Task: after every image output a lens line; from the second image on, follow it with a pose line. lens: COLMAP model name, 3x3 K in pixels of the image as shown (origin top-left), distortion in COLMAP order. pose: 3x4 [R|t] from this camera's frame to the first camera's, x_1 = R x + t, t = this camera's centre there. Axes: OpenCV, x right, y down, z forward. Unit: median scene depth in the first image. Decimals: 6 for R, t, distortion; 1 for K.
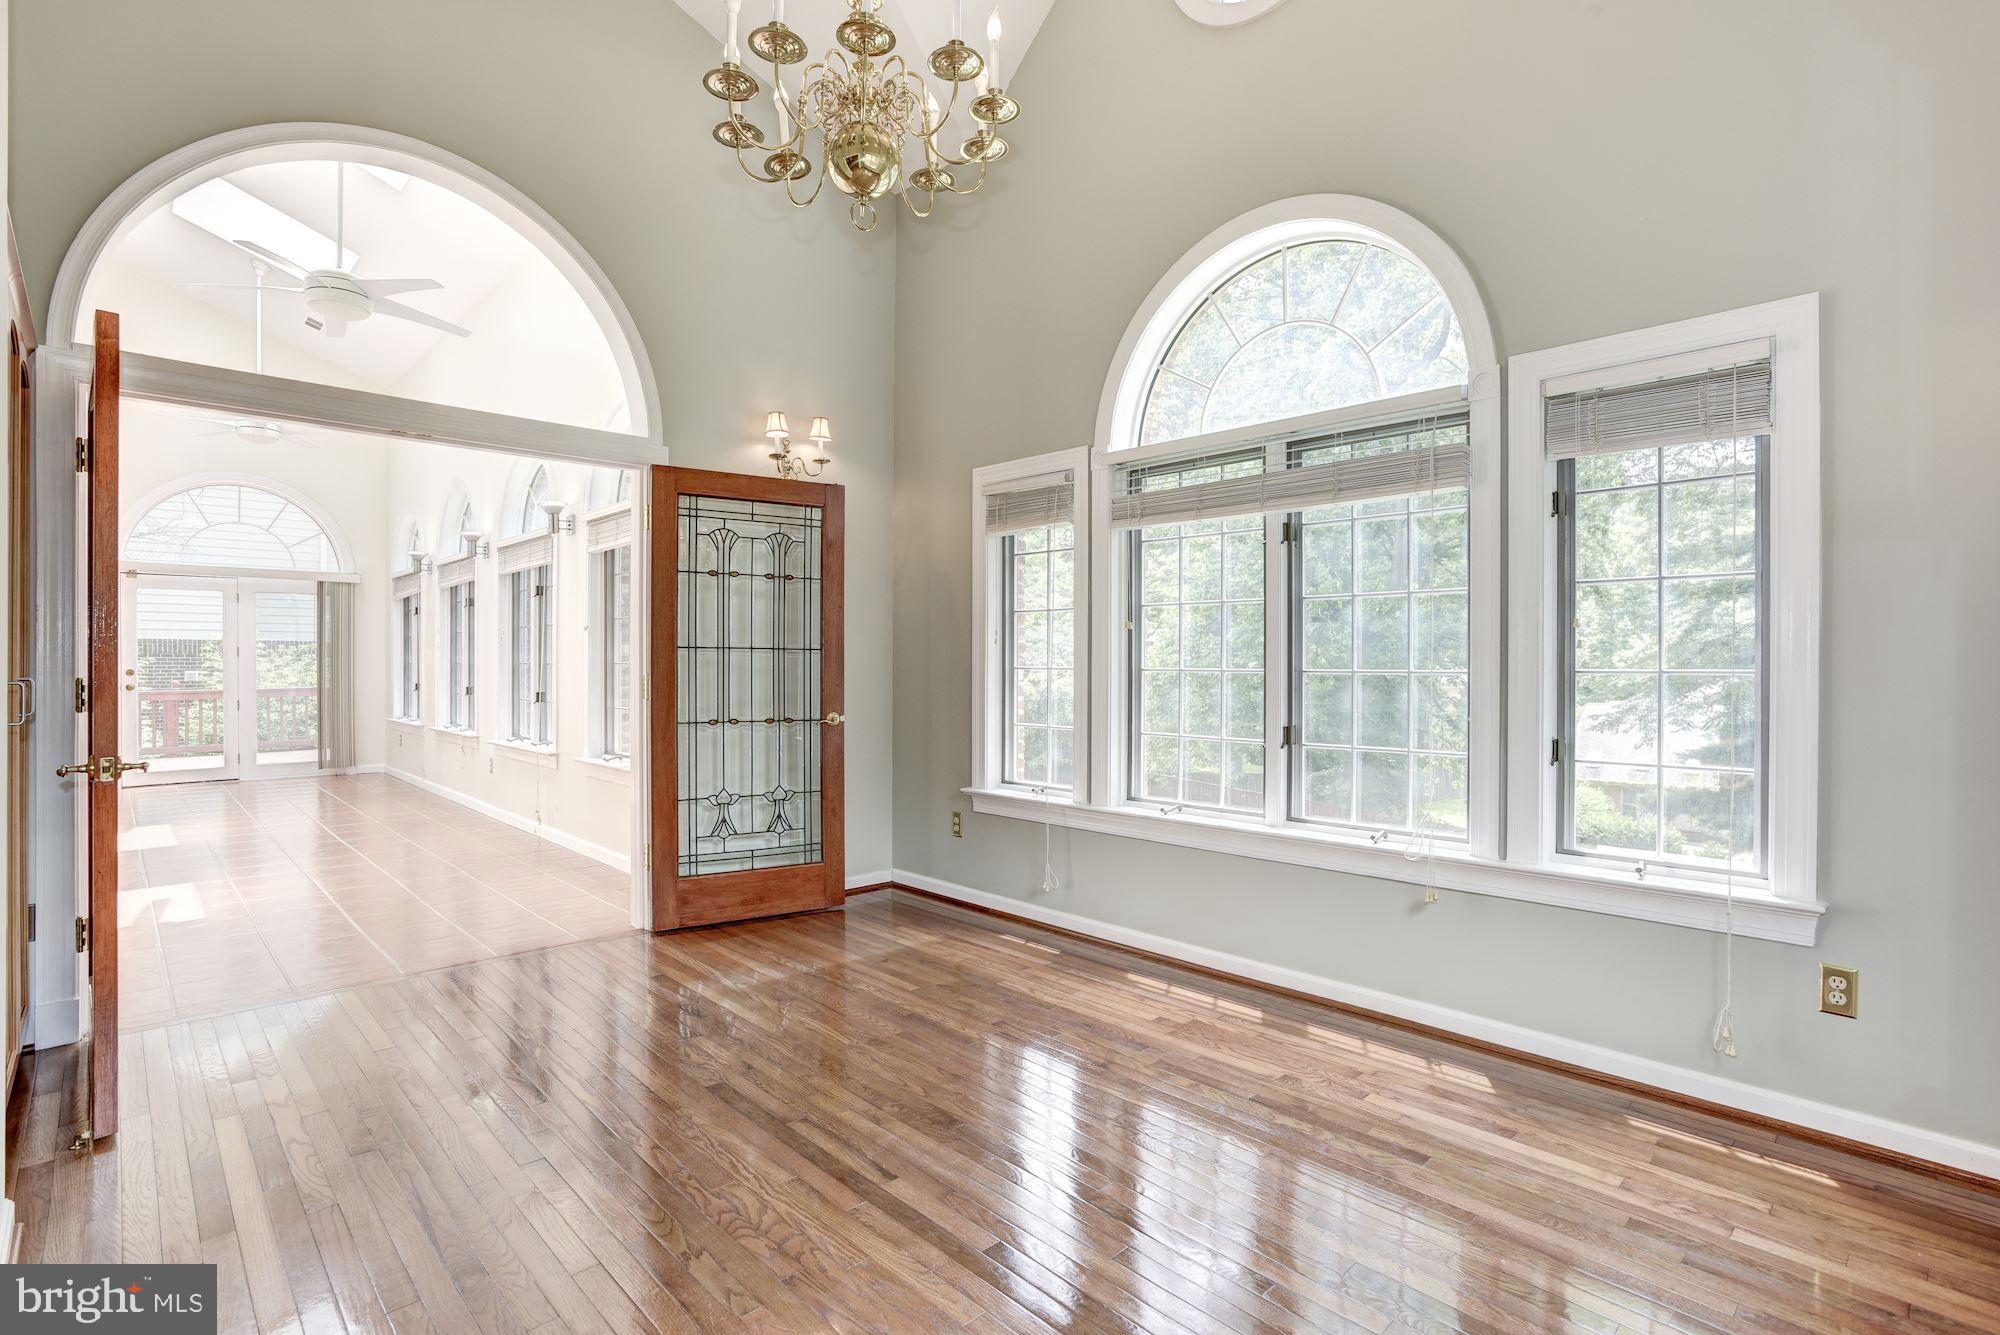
lens RADIAL K [[960.9, 0, 1016.6], [0, 960.9, 661.7], [0, 0, 1]] dist [-0.008226, 0.003130]
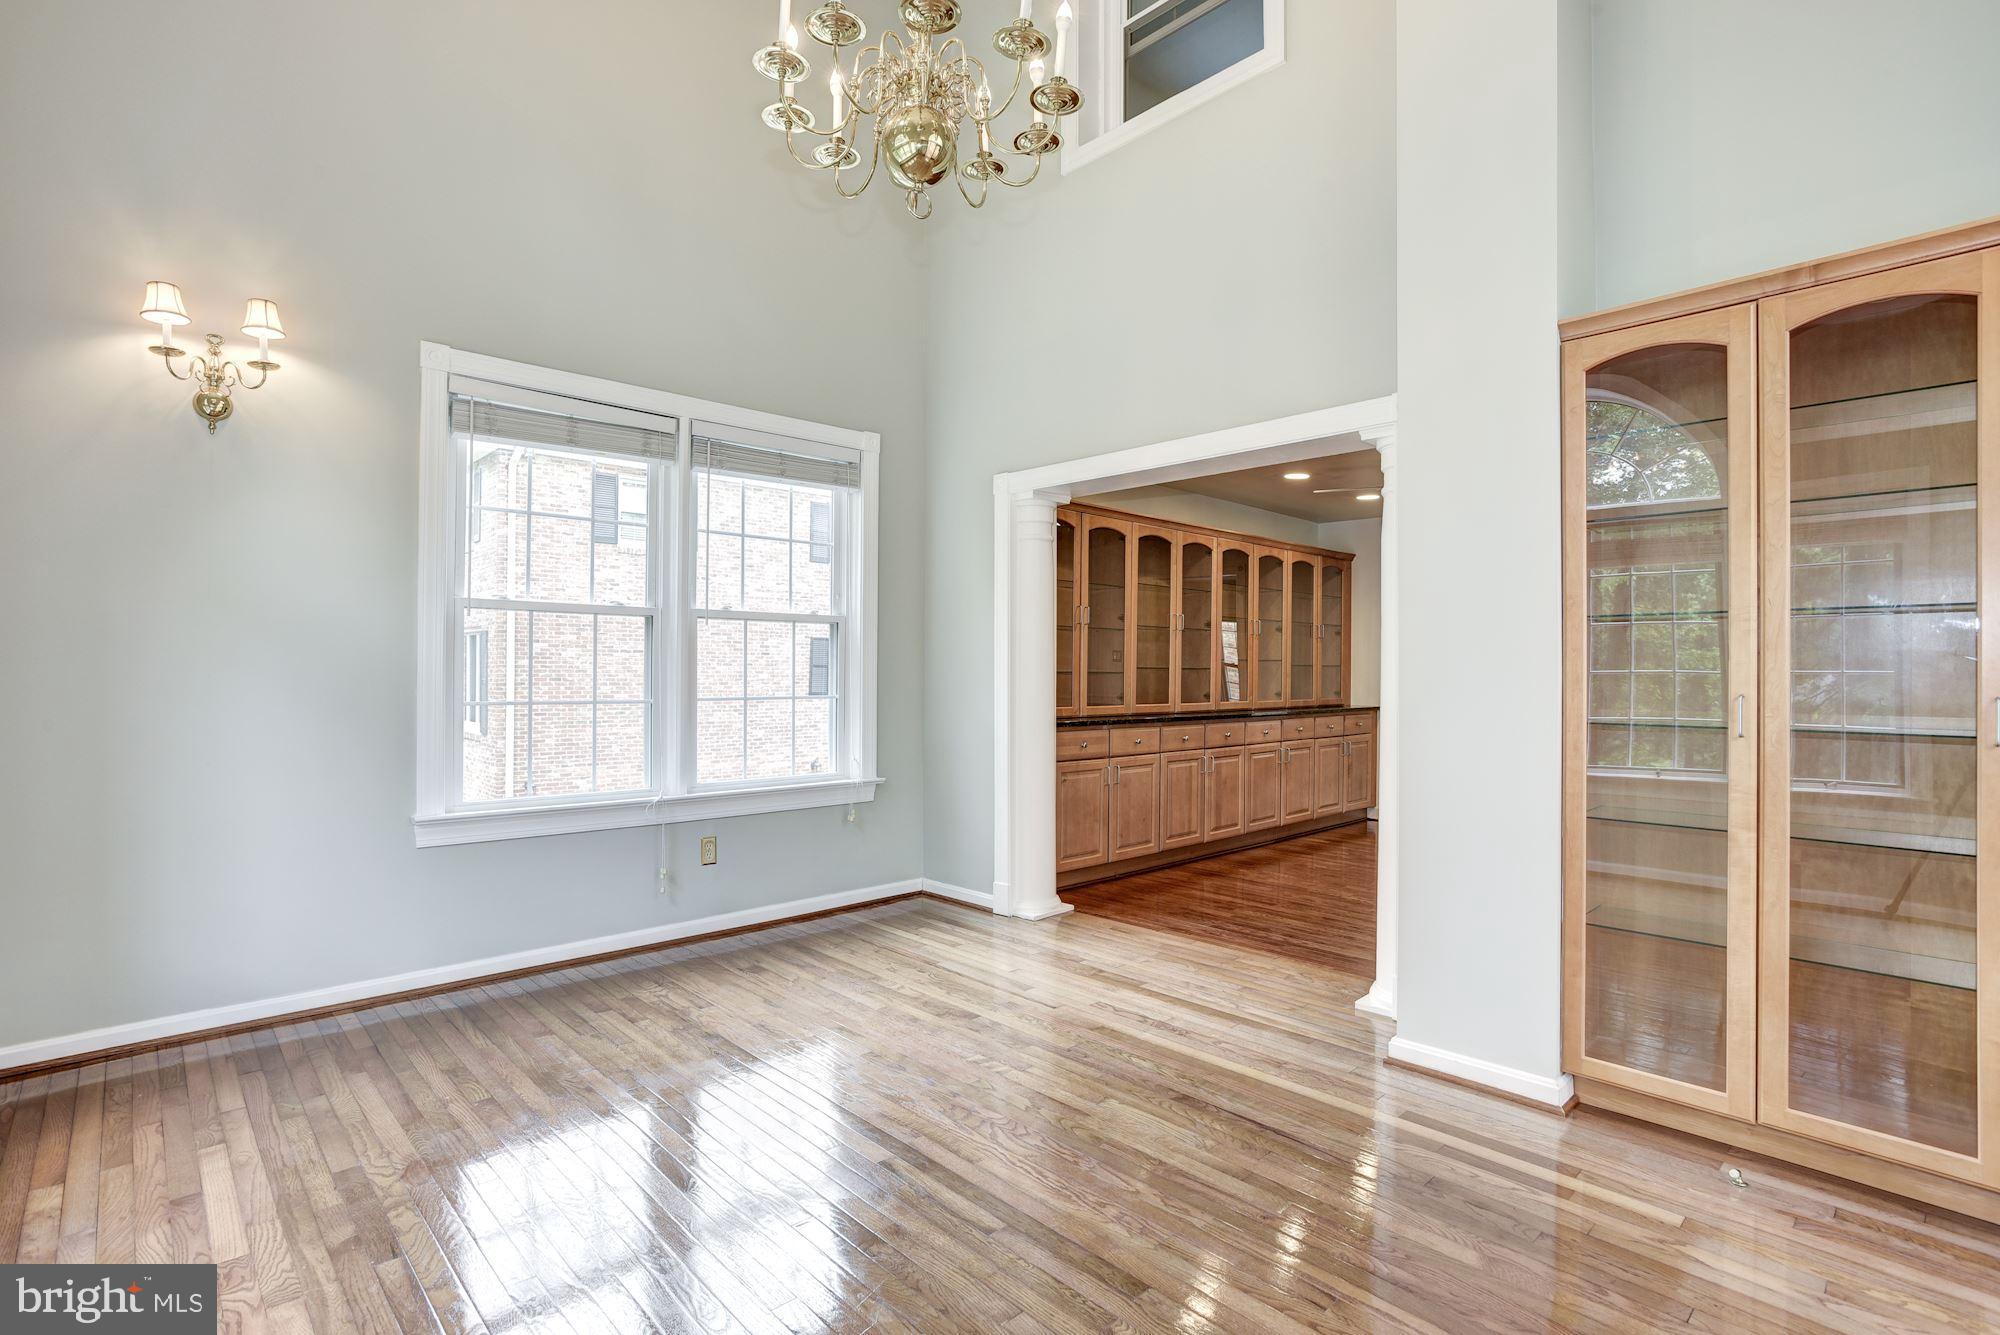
lens RADIAL K [[960.9, 0, 1007.7], [0, 960.9, 661.7], [0, 0, 1]] dist [-0.008226, 0.003130]
pose [[-0.999952, -0.003418, 0.009185, -0.266260], [-0.003394, 0.999991, 0.002614, -0.009914], [-0.009194, 0.002583, -0.999954, 1.986593]]
